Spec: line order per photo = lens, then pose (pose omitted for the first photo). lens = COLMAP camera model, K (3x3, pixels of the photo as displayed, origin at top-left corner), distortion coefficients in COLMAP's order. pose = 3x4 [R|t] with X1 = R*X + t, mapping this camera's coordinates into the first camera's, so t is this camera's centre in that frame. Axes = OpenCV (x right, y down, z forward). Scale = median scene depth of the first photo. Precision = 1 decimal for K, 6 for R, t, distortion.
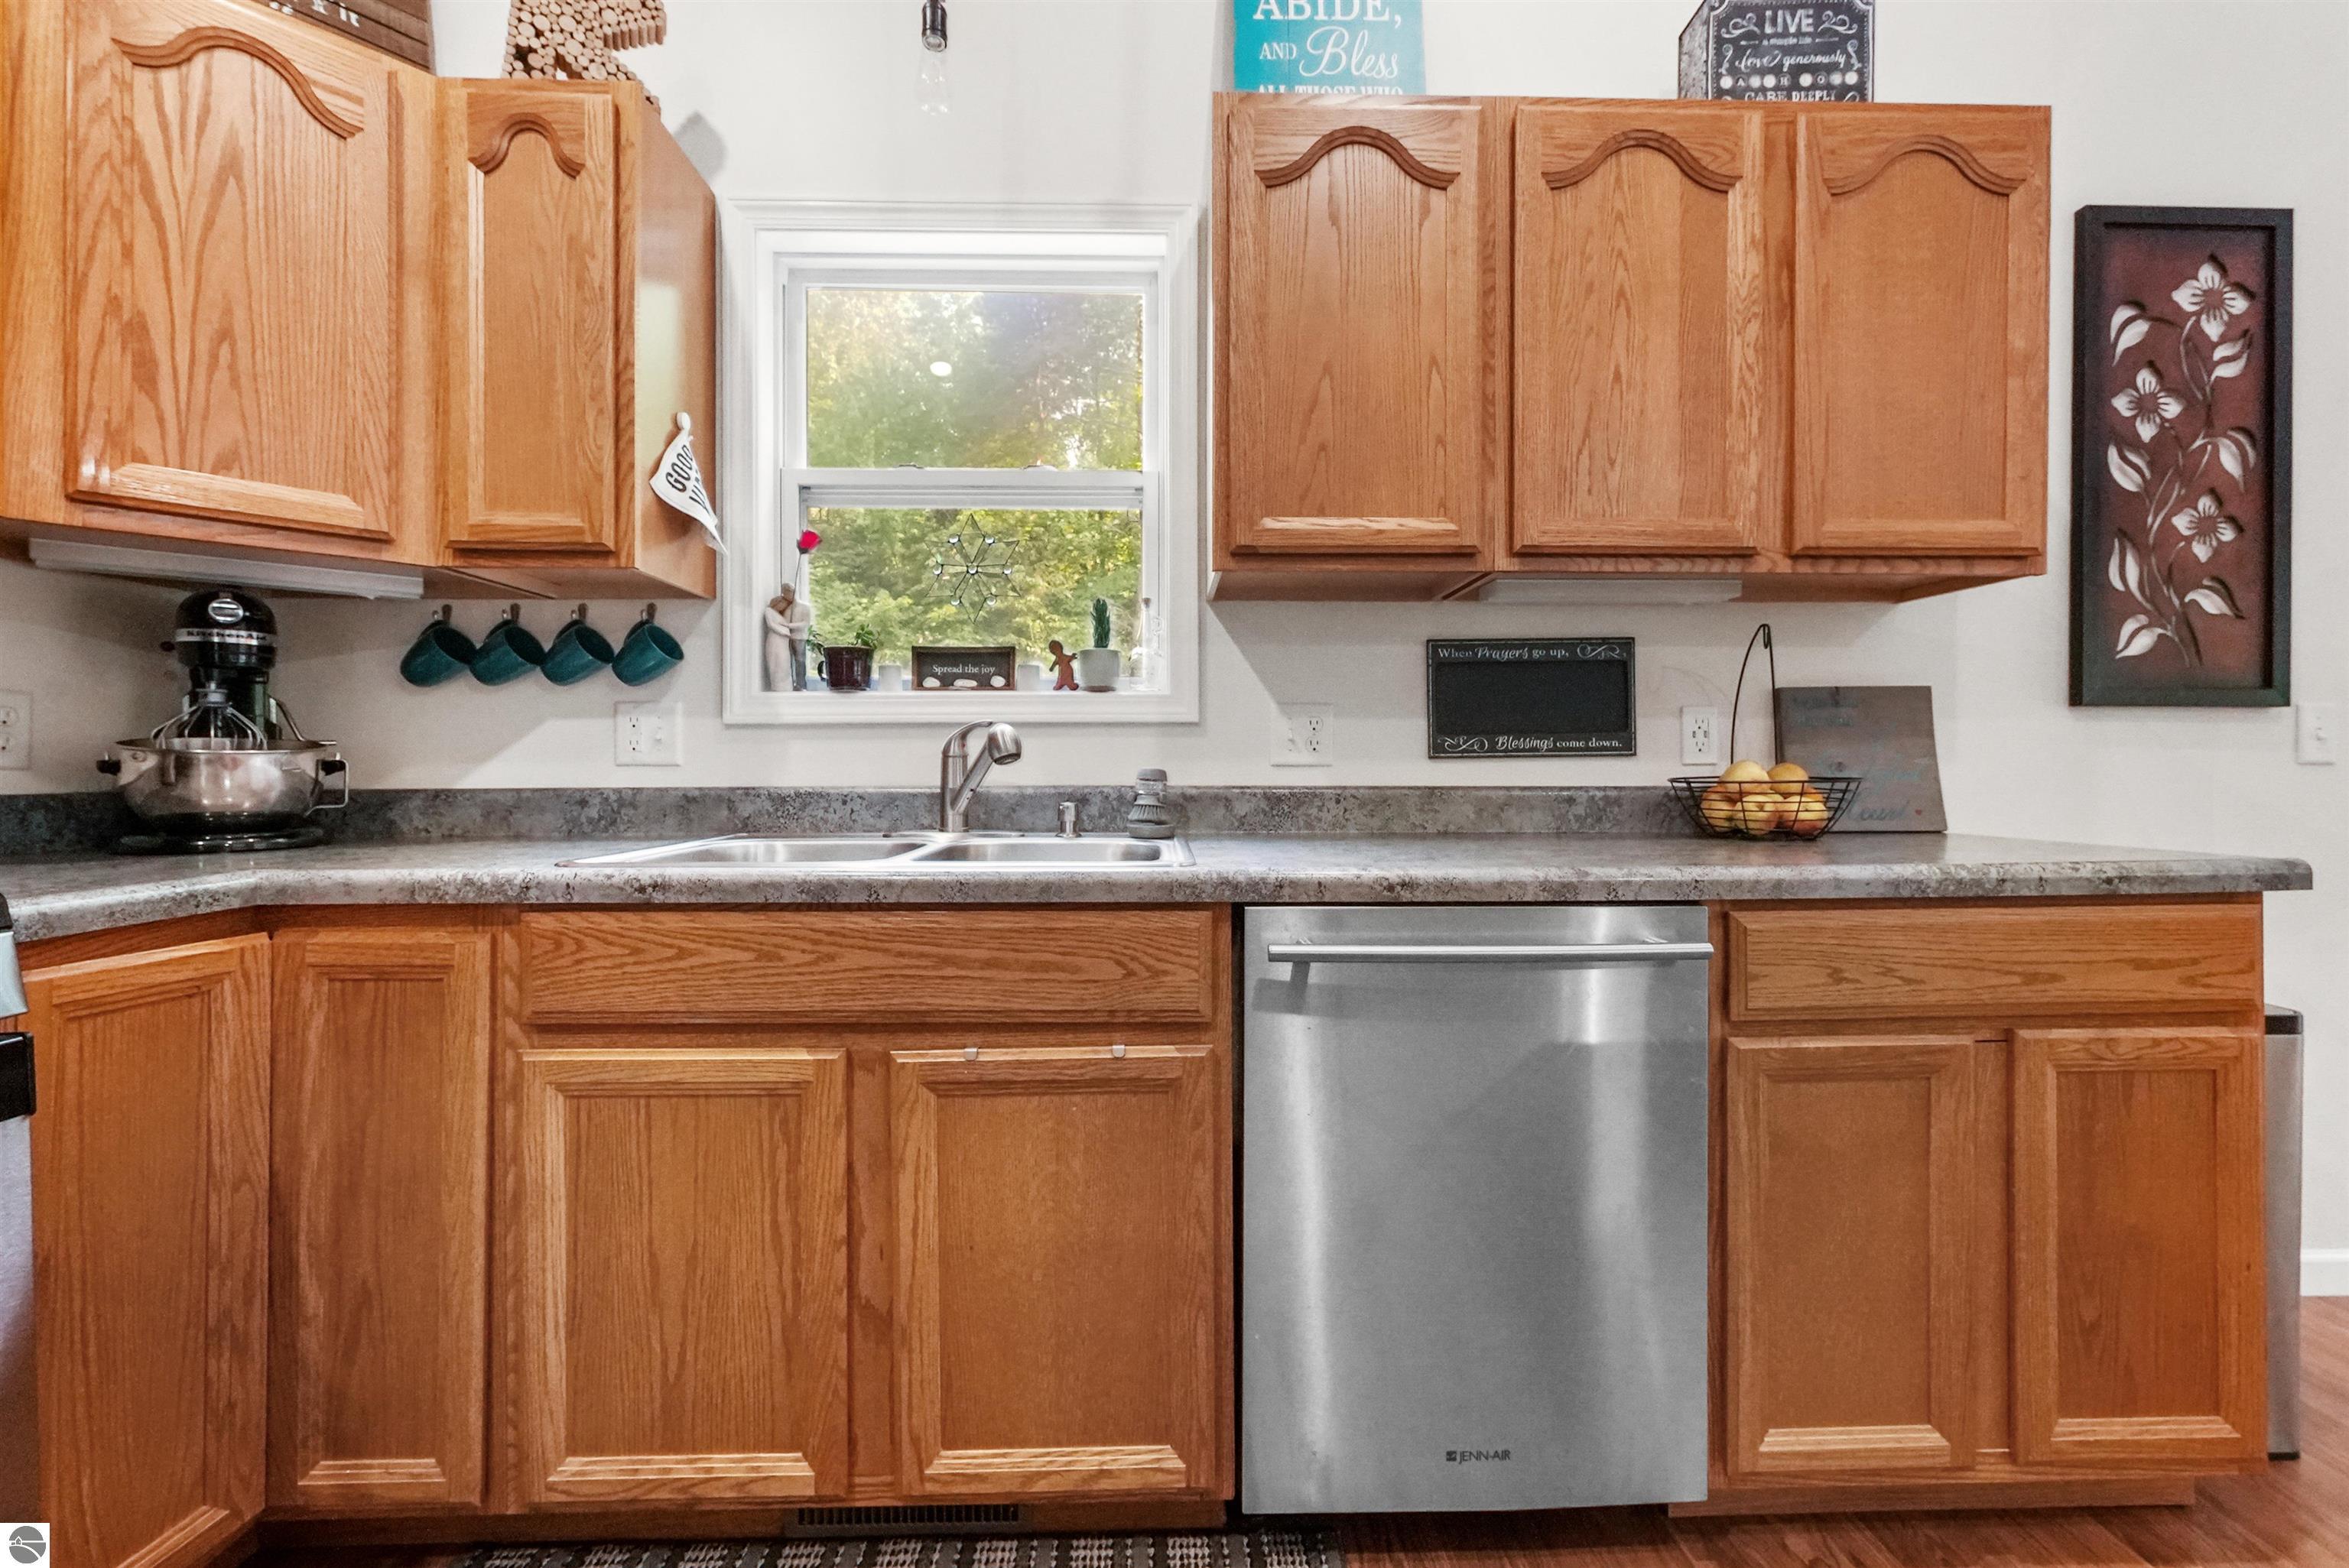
lens RADIAL K [[947.8, 0, 1176.6], [0, 947.8, 773.6], [0, 0, 1]] dist [-0.000767, -0.000363]
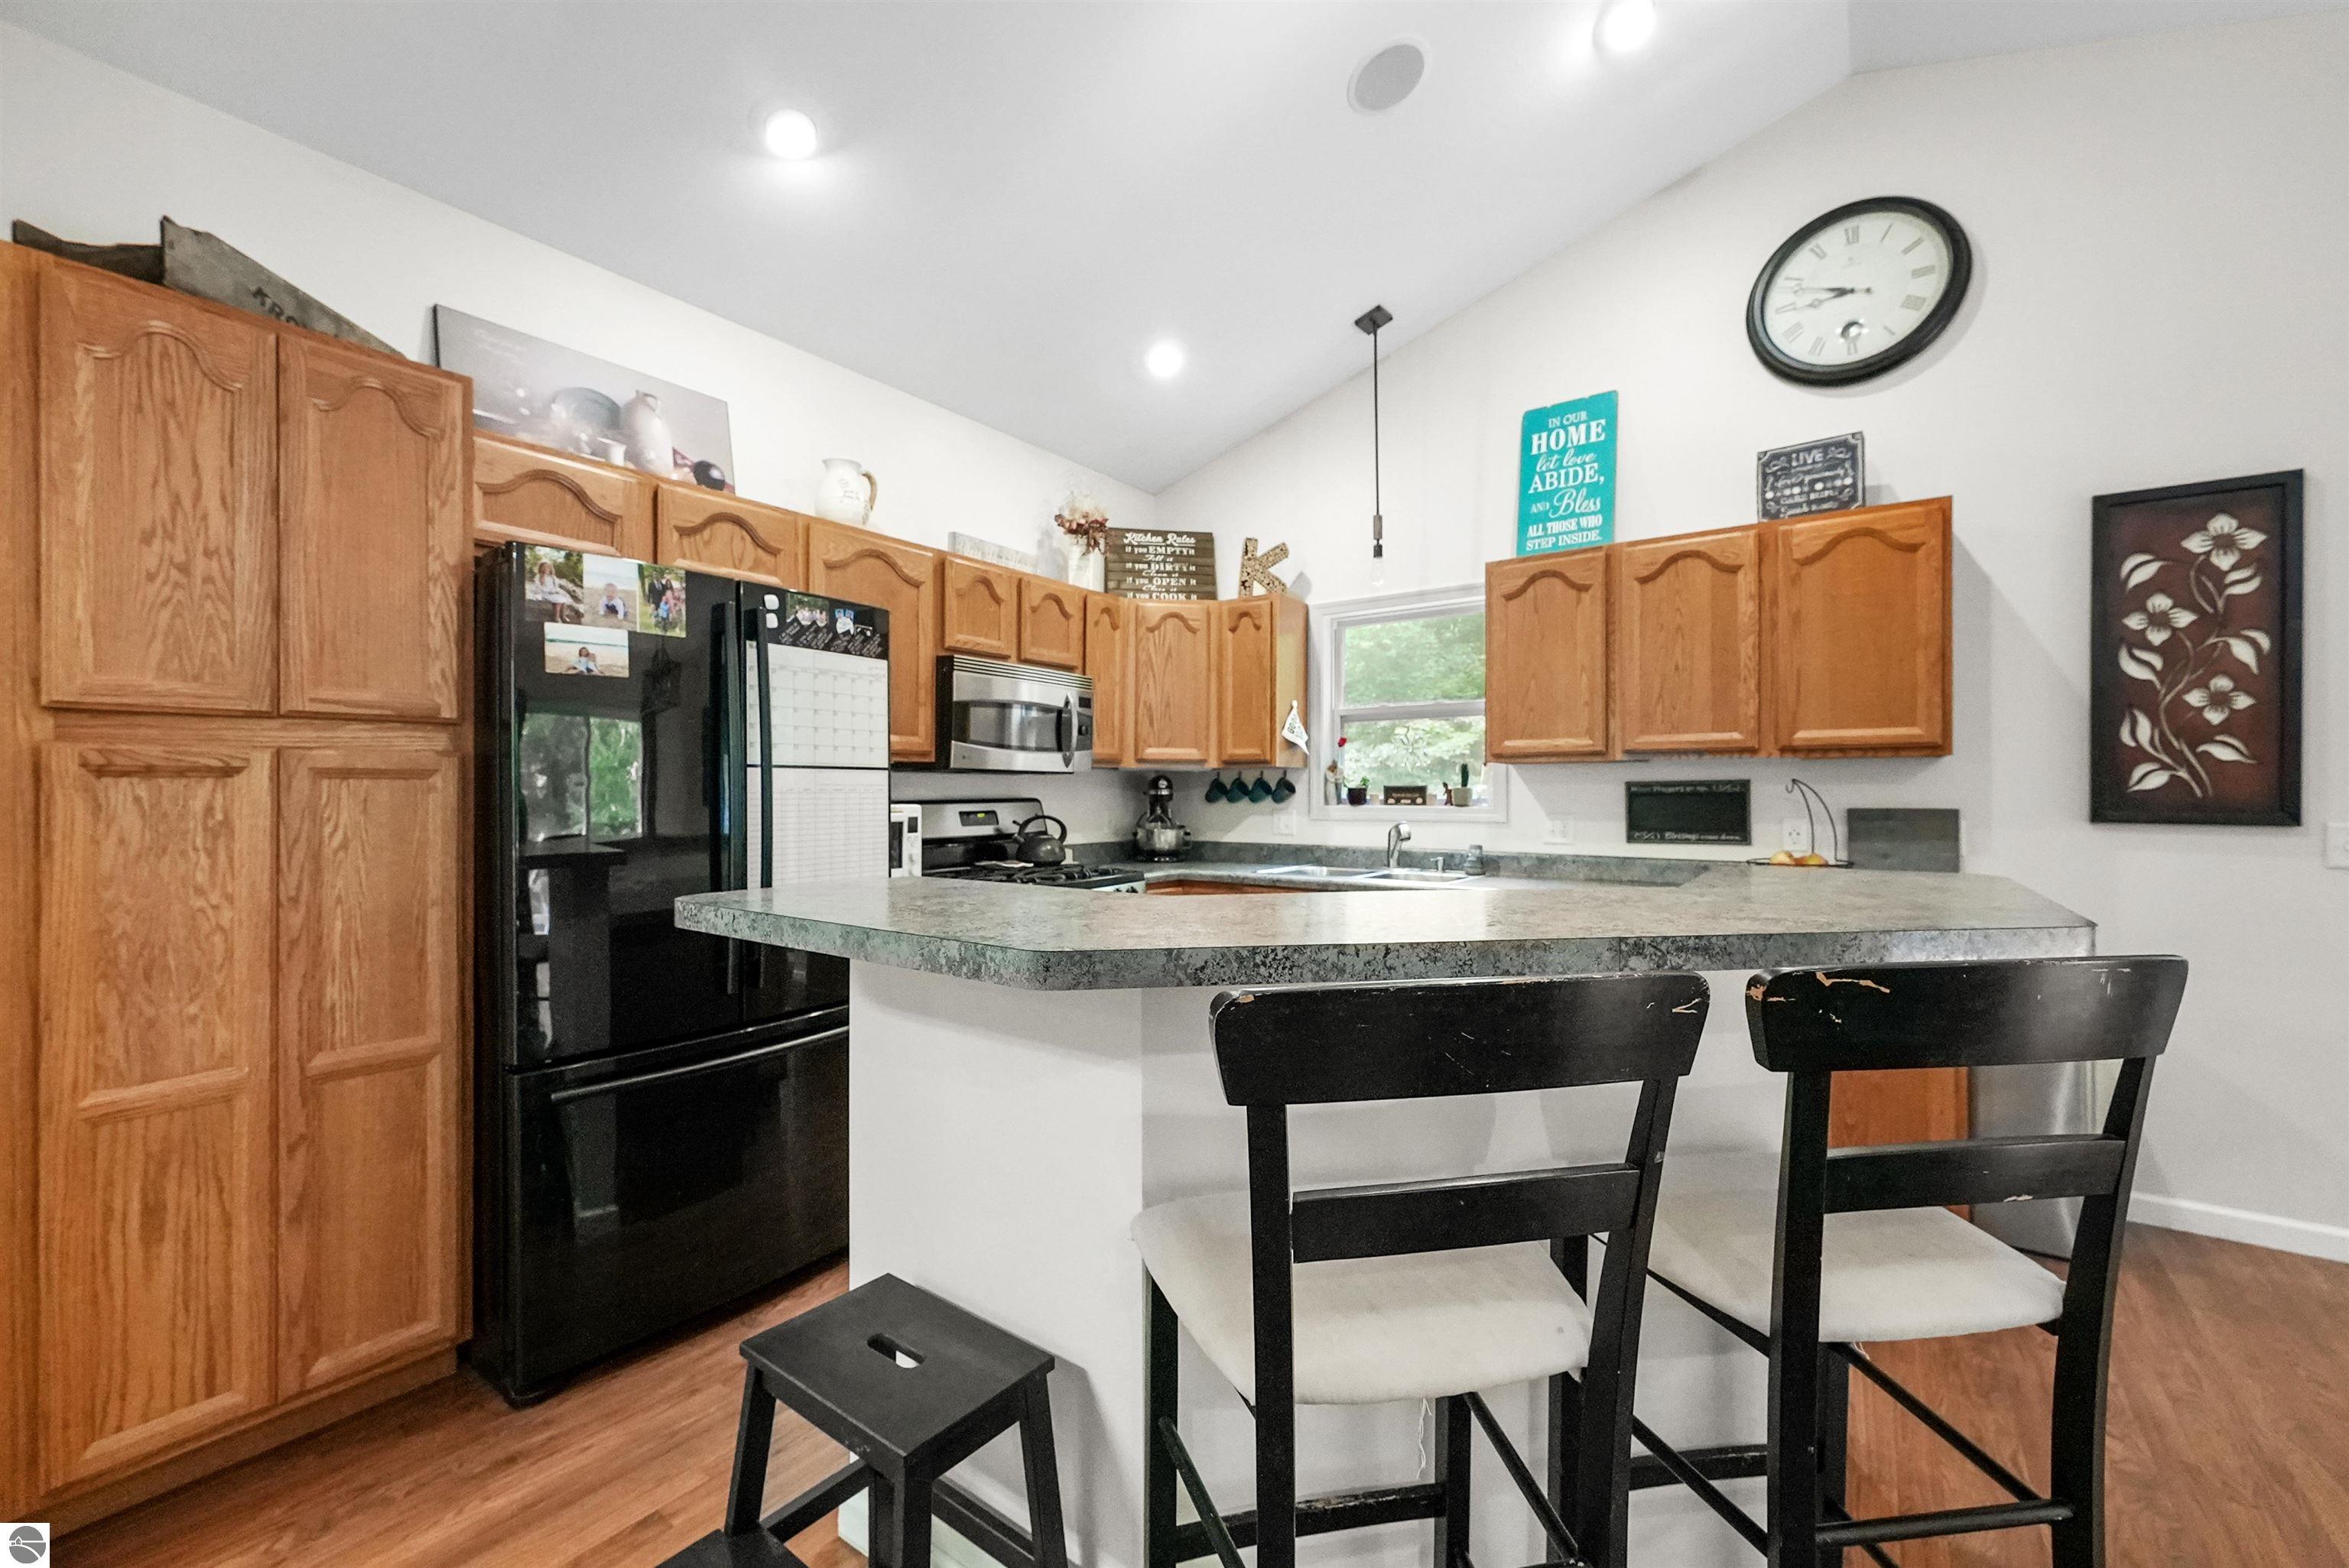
lens RADIAL K [[947.8, 0, 1174.3], [0, 947.8, 785.8], [0, 0, 1]] dist [-0.000767, -0.000363]
pose [[0.787465, -0.001951, -0.616357, 0.881141], [-0.006377, 0.999916, -0.011313, -0.125838], [0.616327, 0.012839, 0.787386, -1.336088]]
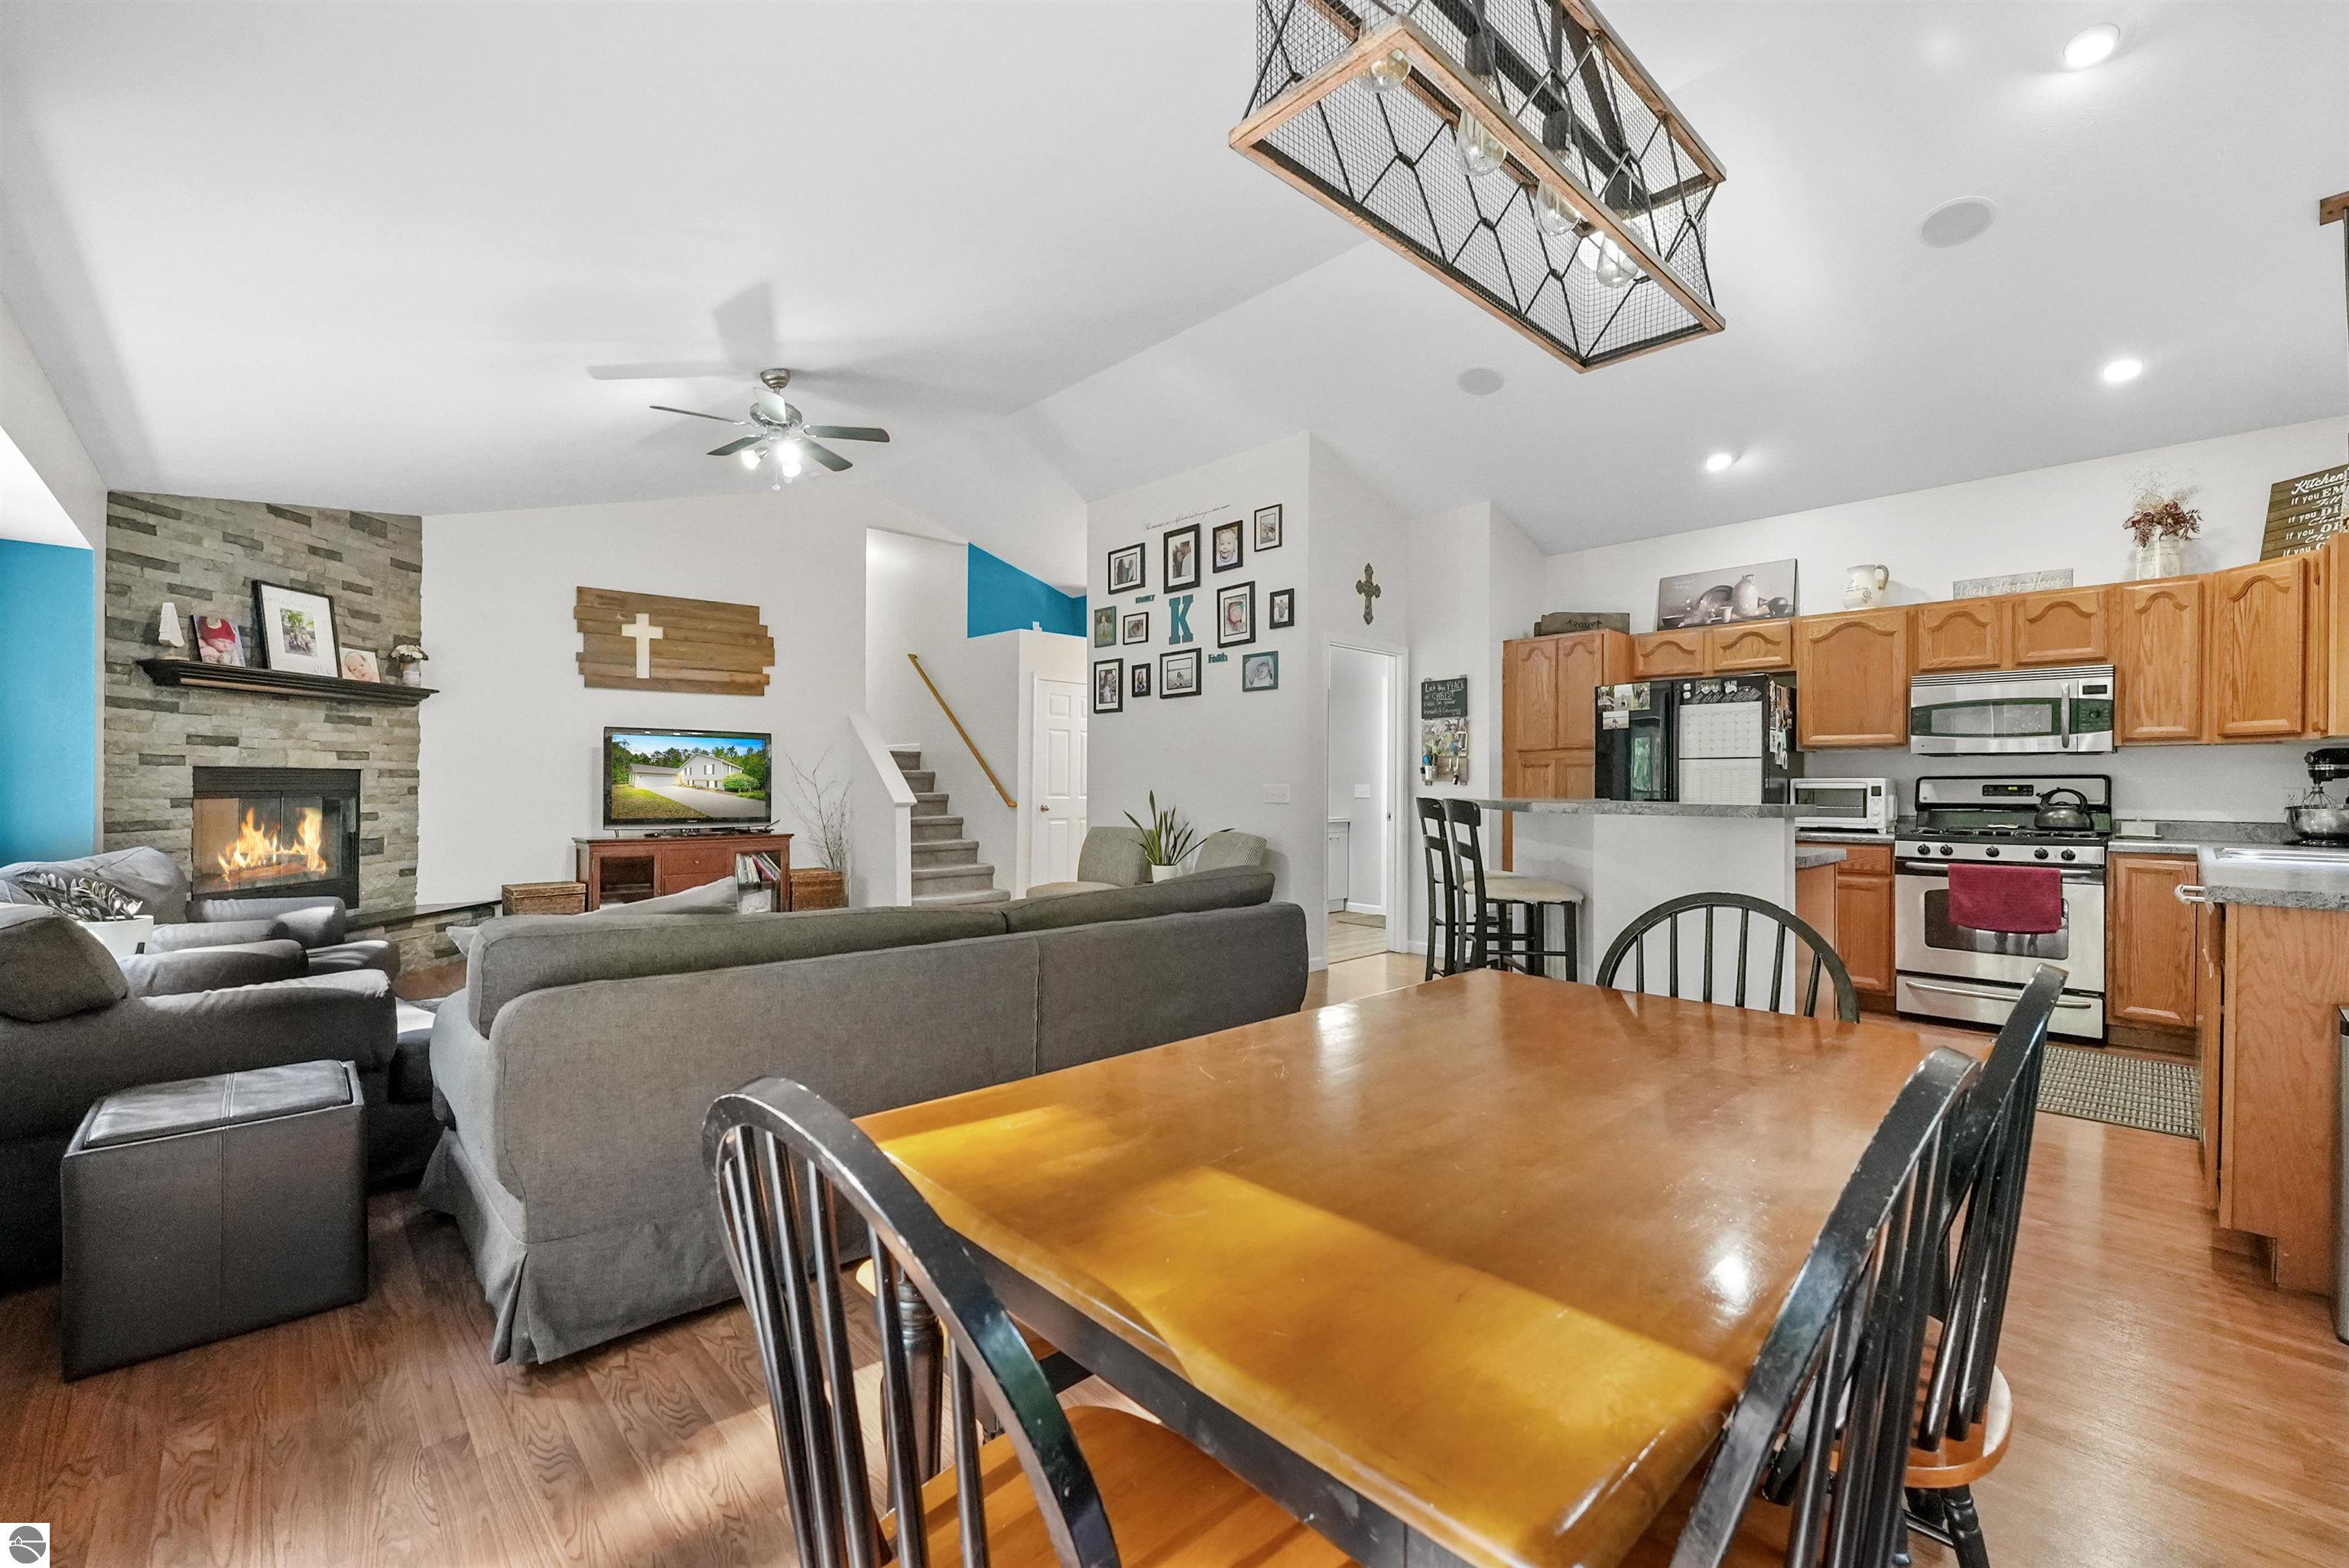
lens RADIAL K [[947.8, 0, 1186.4], [0, 947.8, 789.8], [0, 0, 1]] dist [-0.000767, -0.000363]
pose [[-0.743120, 0.002570, -0.669153, 3.135548], [-0.007645, 0.999895, 0.012330, -0.085351], [0.669114, 0.014278, -0.743022, 0.830039]]
